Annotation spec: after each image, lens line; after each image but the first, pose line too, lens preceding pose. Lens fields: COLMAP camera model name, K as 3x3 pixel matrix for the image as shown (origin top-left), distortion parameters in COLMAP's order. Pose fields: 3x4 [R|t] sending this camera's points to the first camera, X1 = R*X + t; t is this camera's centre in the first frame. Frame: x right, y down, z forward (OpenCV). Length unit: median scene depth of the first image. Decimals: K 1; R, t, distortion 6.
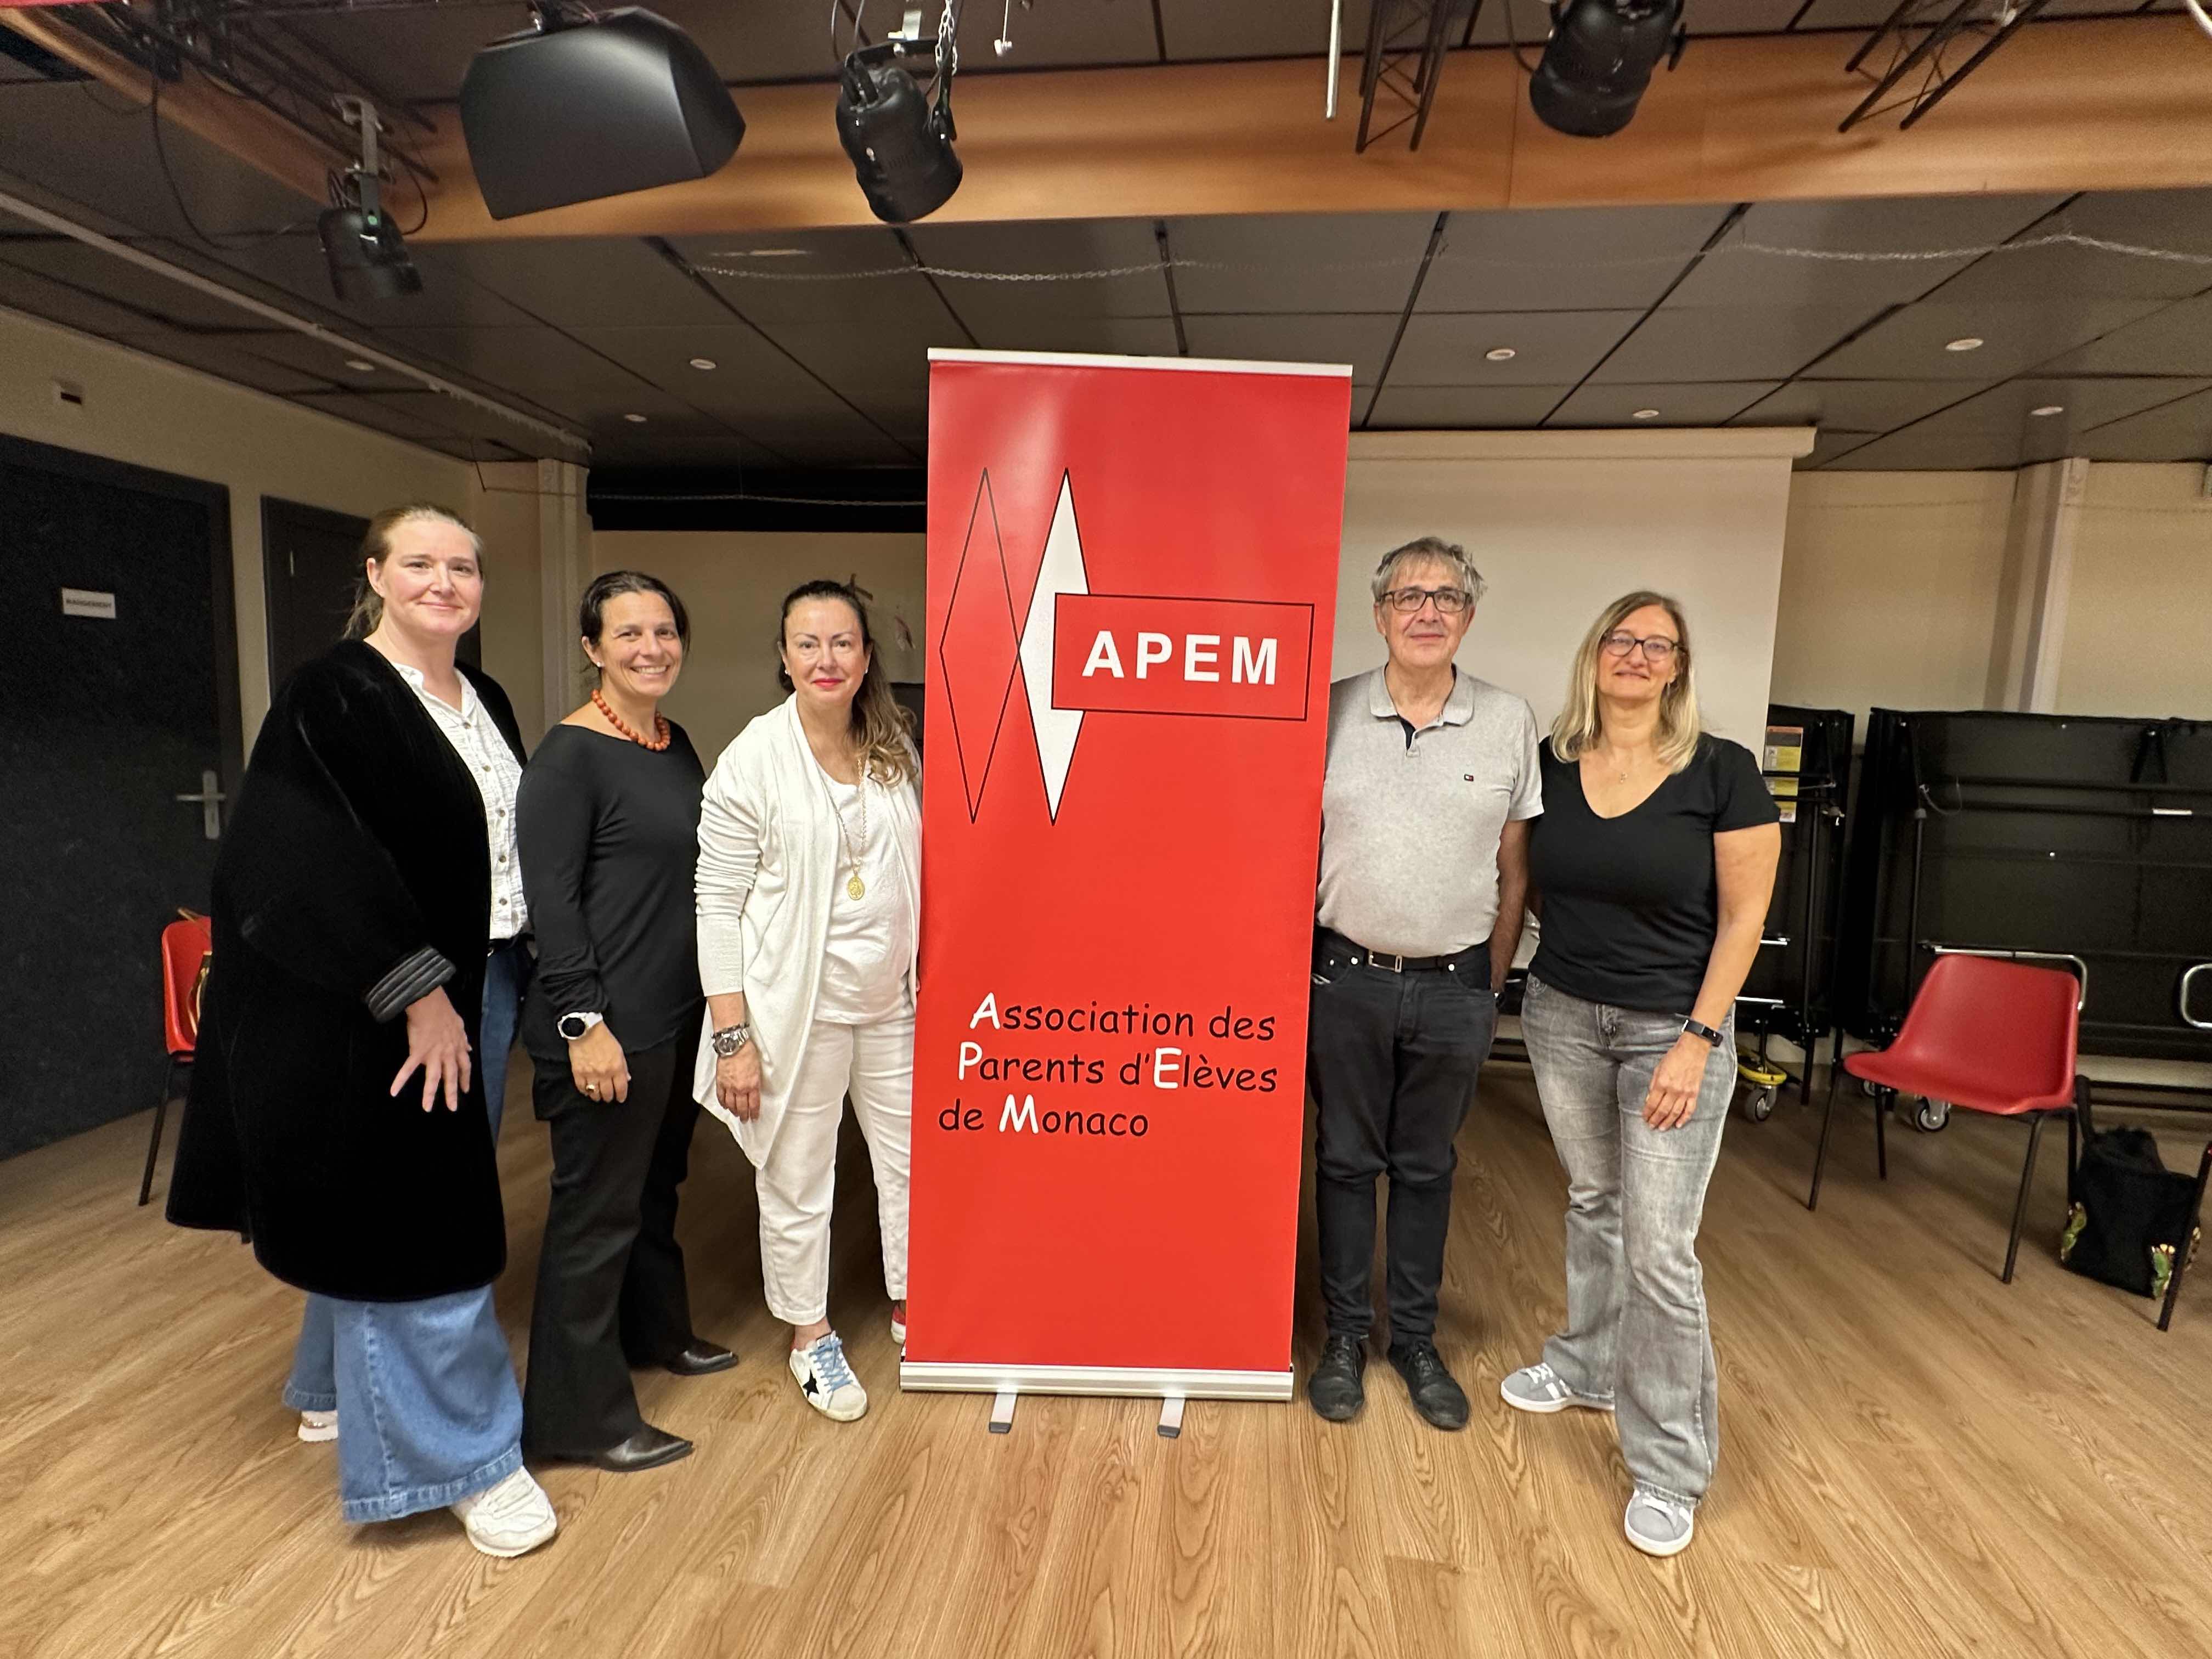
lens RADIAL K [[1036.3, 0, 1107.5], [0, 1036.3, 833.2], [0, 0, 1]] dist [0.010120, -0.003839]
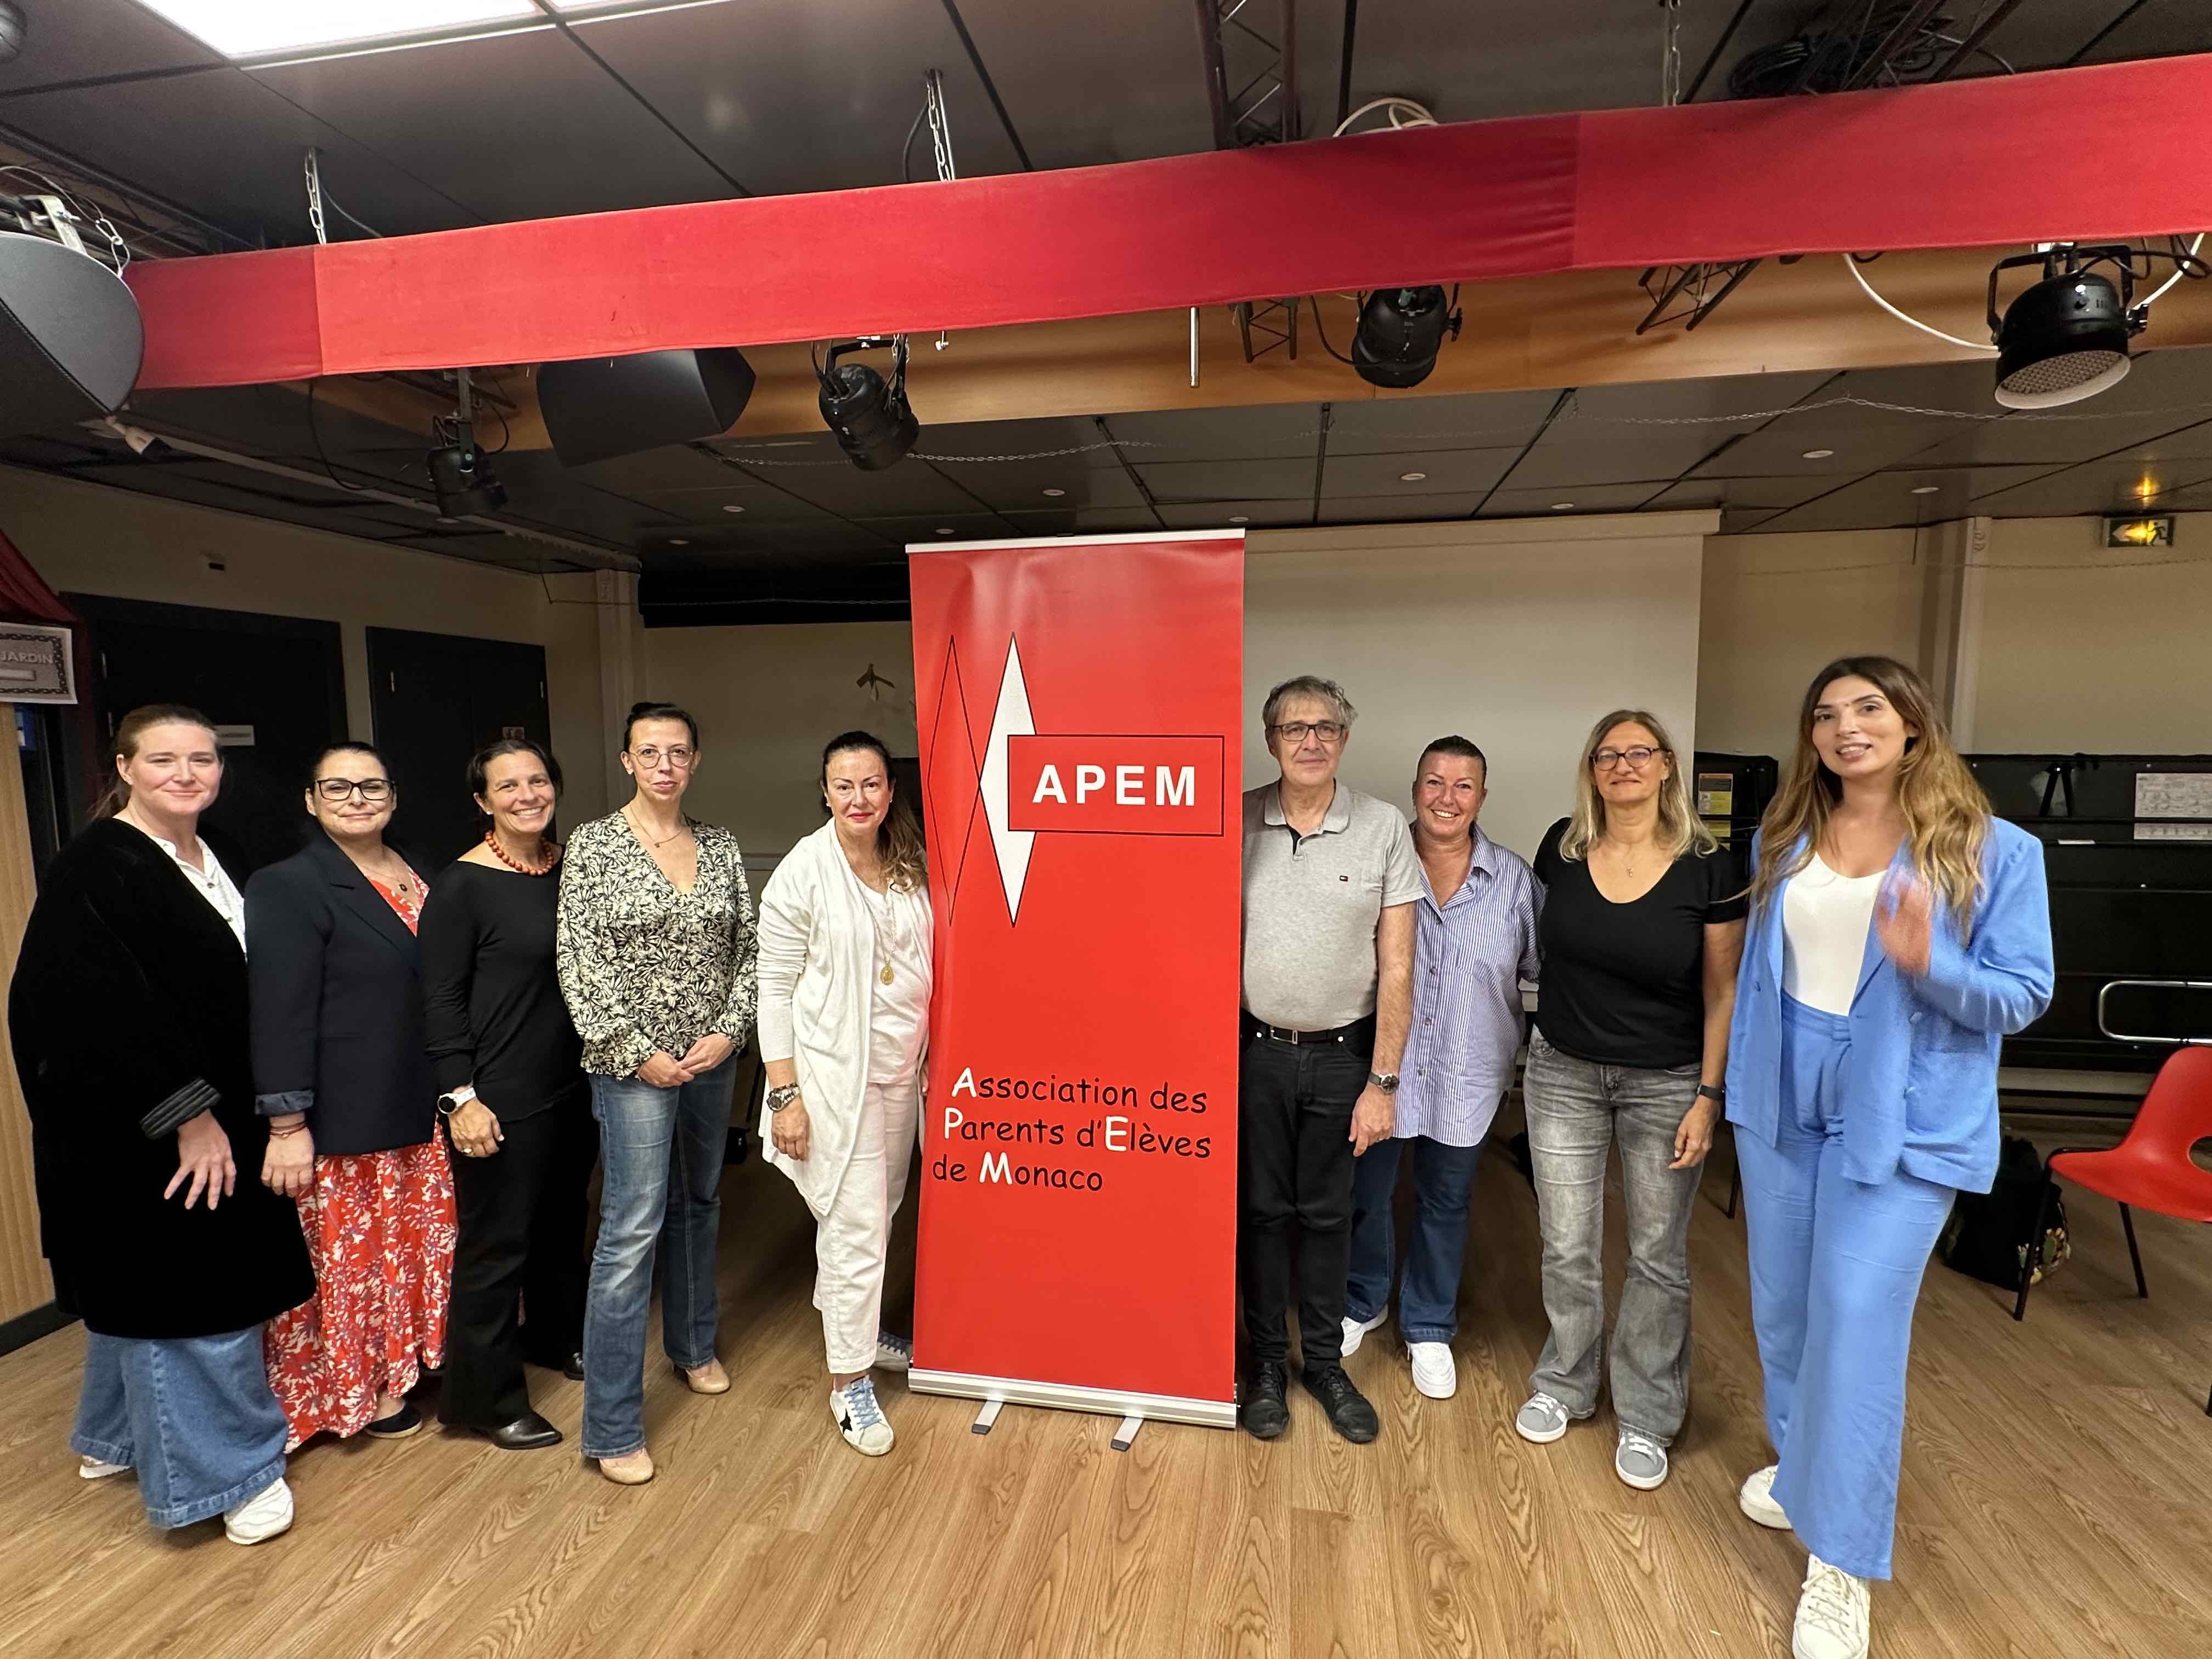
lens RADIAL K [[1036.3, 0, 1109.5], [0, 1036.3, 832.2], [0, 0, 1]] dist [0.010120, -0.003839]
pose [[0.998403, -0.035367, -0.044052, 0.121842], [0.034839, 0.999312, -0.012715, -0.098578], [0.044471, 0.011160, 0.998948, -0.243968]]
